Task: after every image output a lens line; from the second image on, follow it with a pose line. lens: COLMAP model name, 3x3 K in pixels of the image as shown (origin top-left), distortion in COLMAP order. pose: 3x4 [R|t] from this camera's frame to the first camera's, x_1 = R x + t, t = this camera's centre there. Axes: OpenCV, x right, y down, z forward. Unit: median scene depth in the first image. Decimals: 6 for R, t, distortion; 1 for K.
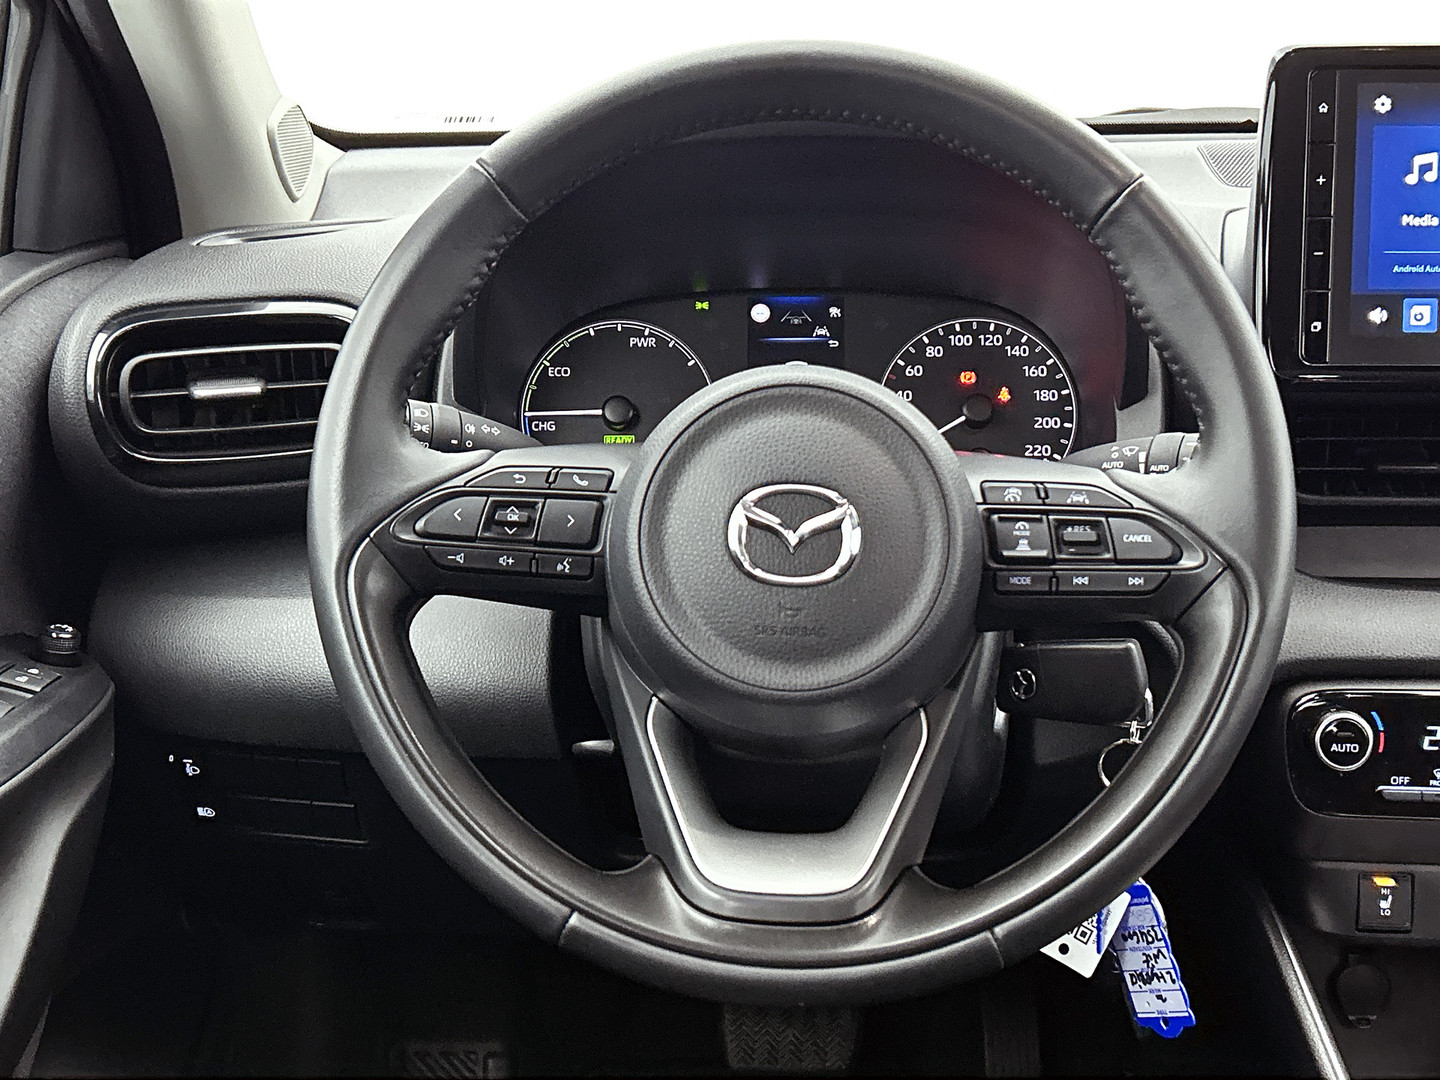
lens RADIAL K [[1778.5, 0, 739.6], [0, 1778.5, 519.6], [0, 0, 1]] dist [0.076109, 0.000000]
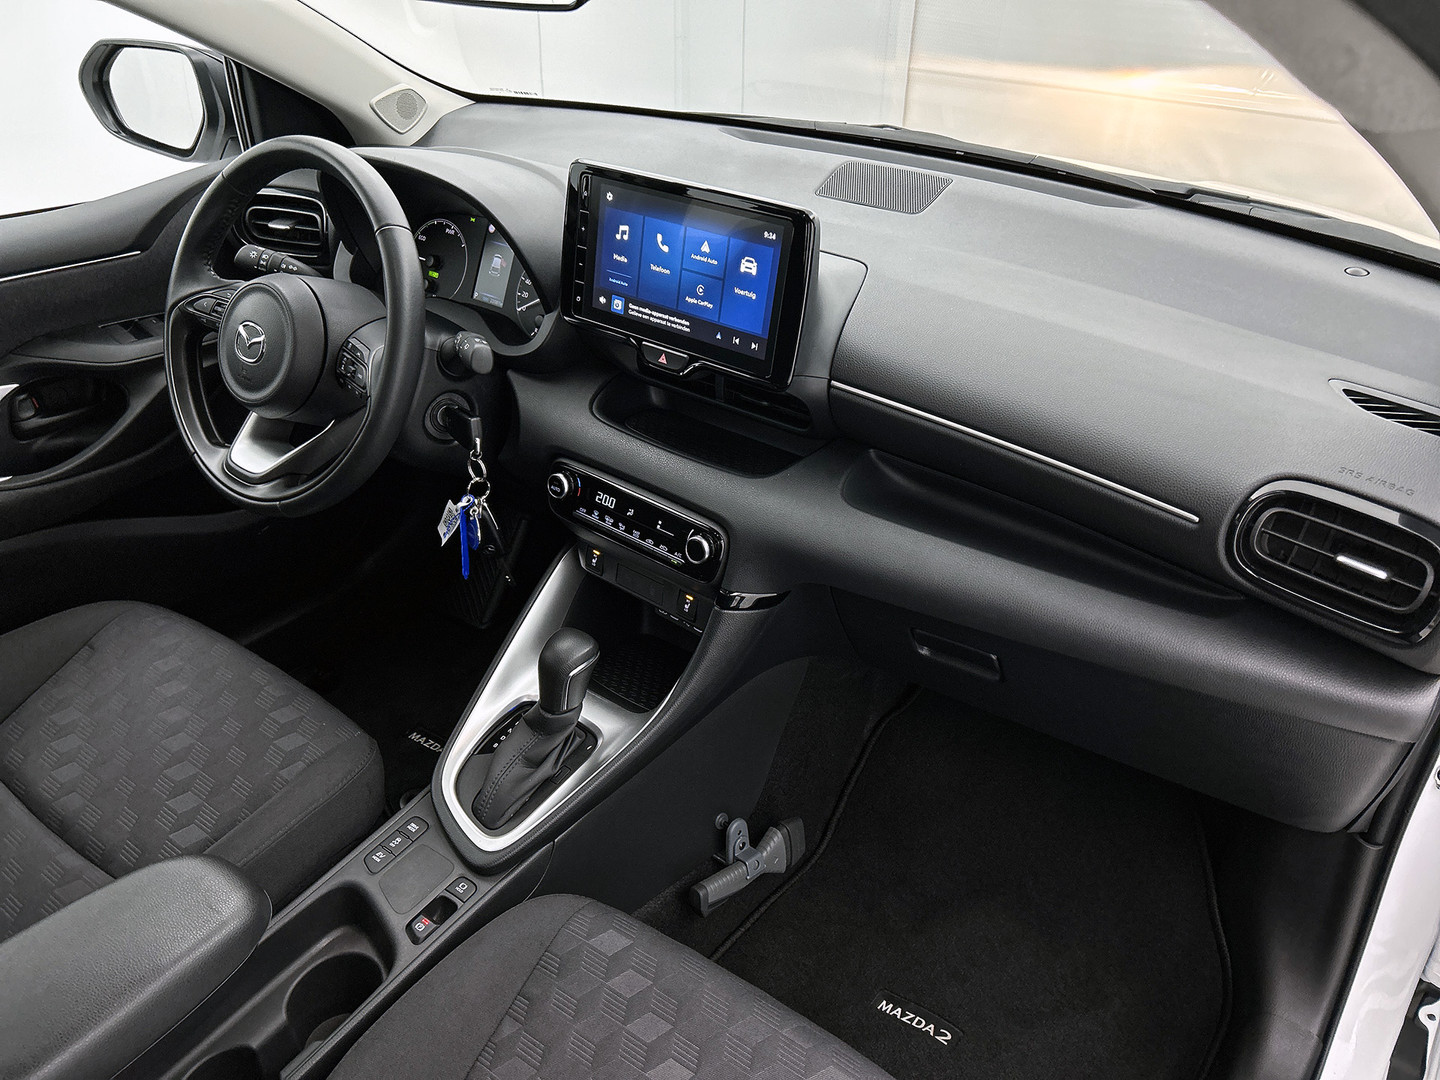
lens RADIAL K [[1069.7, 0, 731.8], [0, 1069.7, 543.3], [0, 0, 1]] dist [0.040458, -0.028534]
pose [[0.826236, 0.326440, -0.459099, 1.197202], [-0.172005, 0.922255, 0.346209, -0.324585], [0.536422, -0.207083, 0.818149, 0.001969]]
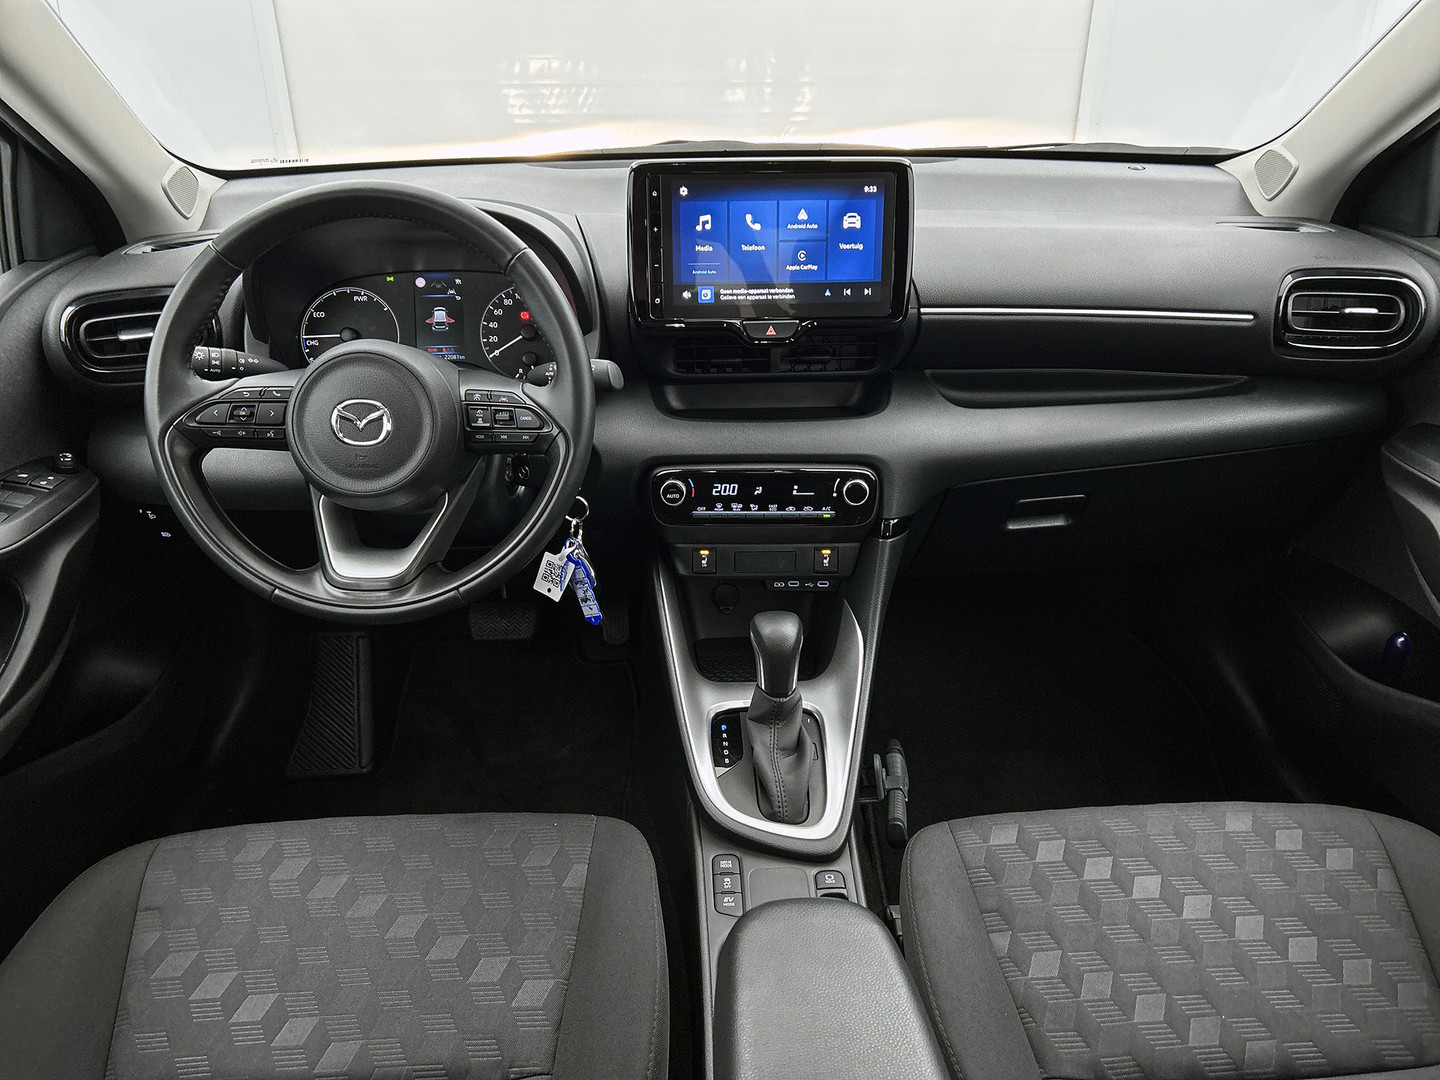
lens RADIAL K [[1069.7, 0, 715.6], [0, 1069.7, 537.4], [0, 0, 1]] dist [0.040458, -0.028534]
pose [[0.998033, -0.030494, 0.054772, 0.325264], [0.018074, 0.976587, 0.214363, -0.108681], [-0.060026, -0.212951, 0.975217, -0.310888]]
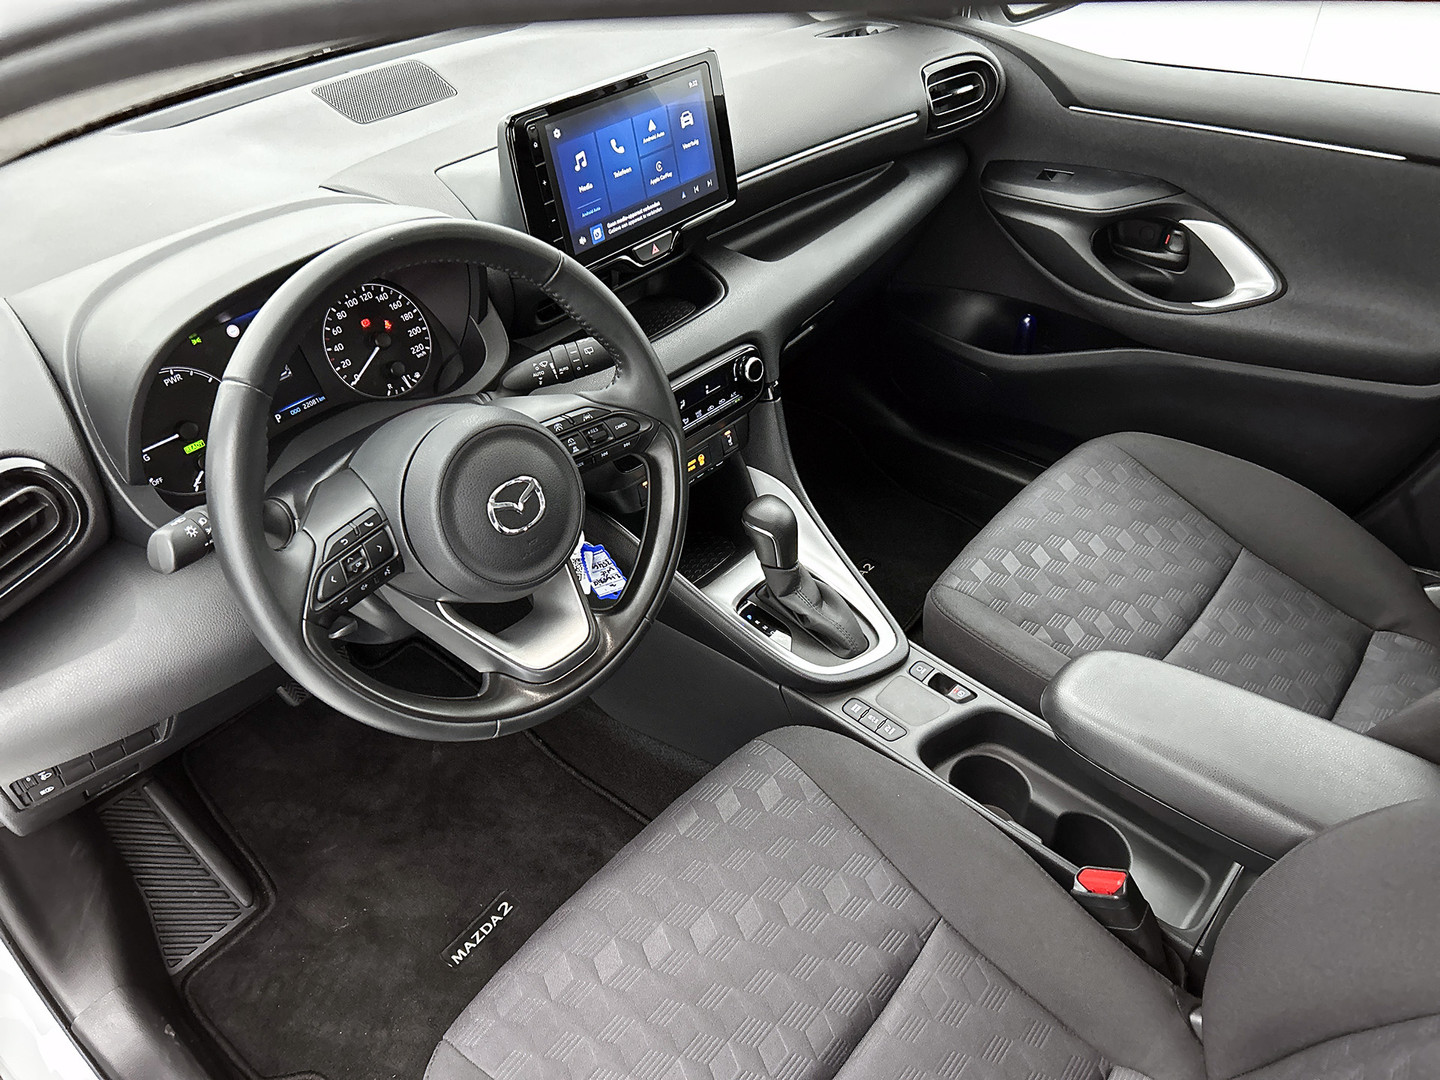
lens RADIAL K [[1069.7, 0, 710.6], [0, 1069.7, 546.6], [0, 0, 1]] dist [0.040458, -0.028534]
pose [[0.642453, -0.498437, 0.582078, -0.441504], [0.221820, 0.848009, 0.481328, -0.386352], [-0.733519, -0.180114, 0.655369, 0.049936]]
